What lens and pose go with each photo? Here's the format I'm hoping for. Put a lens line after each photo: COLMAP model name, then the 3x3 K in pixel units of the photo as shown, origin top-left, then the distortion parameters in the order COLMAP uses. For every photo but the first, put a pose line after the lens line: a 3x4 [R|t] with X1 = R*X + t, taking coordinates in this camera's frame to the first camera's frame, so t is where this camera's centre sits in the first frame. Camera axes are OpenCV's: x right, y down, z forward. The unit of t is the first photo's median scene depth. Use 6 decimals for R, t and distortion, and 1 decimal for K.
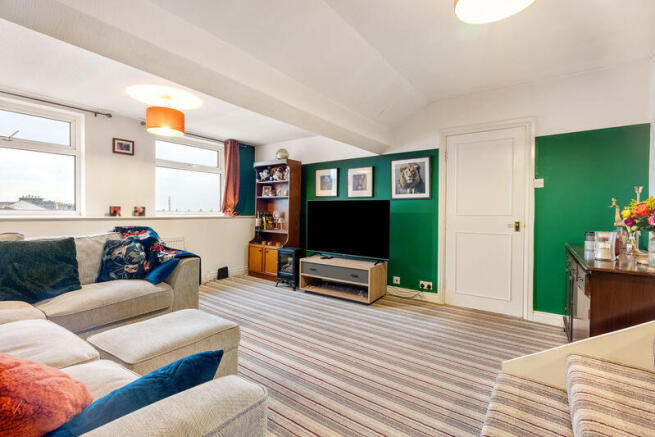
lens RADIAL K [[295.9, 0, 327.5], [0, 295.9, 218.5], [0, 0, 1]] dist [0.000984, 0.000269]
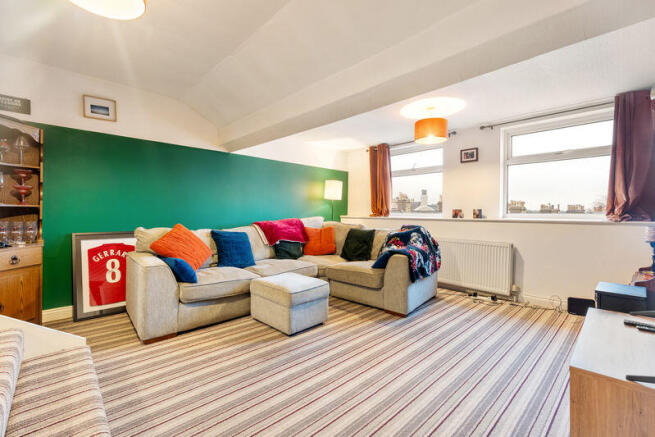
lens RADIAL K [[295.9, 0, 327.5], [0, 295.9, 218.5], [0, 0, 1]] dist [0.000984, 0.000269]
pose [[-0.171824, 0.008675, -0.985090, 0.495152], [-0.028133, 0.999510, 0.013709, -0.006879], [0.984726, 0.030069, -0.171495, 0.675559]]
